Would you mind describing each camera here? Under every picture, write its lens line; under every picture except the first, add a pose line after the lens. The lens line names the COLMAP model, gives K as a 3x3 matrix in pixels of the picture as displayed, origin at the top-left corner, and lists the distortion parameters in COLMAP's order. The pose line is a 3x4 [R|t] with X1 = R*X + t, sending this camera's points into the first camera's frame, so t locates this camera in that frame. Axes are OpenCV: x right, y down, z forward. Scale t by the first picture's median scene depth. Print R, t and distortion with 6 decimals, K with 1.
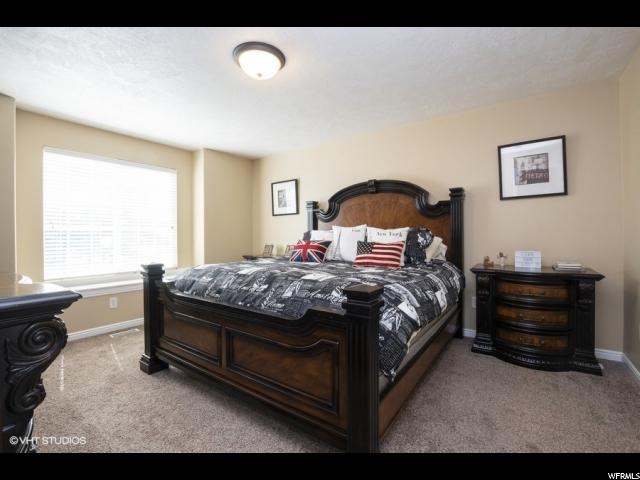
lens RADIAL K [[289.2, 0, 320.8], [0, 289.2, 237.8], [0, 0, 1]] dist [-0.025860, 0.000435]
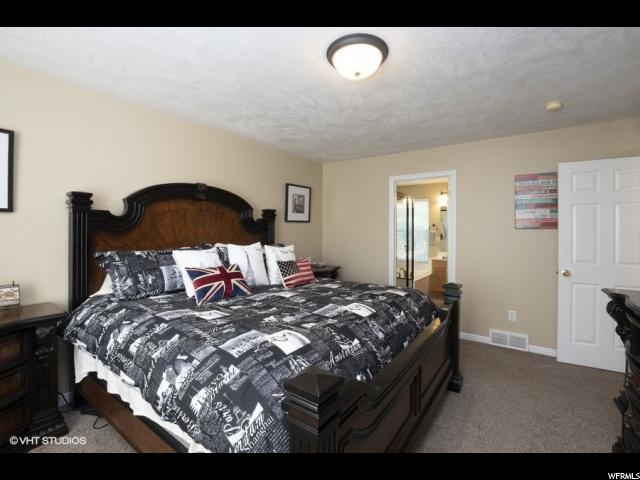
lens RADIAL K [[289.2, 0, 321.1], [0, 289.2, 235.6], [0, 0, 1]] dist [-0.025860, 0.000435]
pose [[0.009791, -0.004166, 0.999943, -0.742826], [0.001383, 0.999990, 0.004152, -0.069427], [-0.999951, 0.001343, 0.009796, 0.787766]]
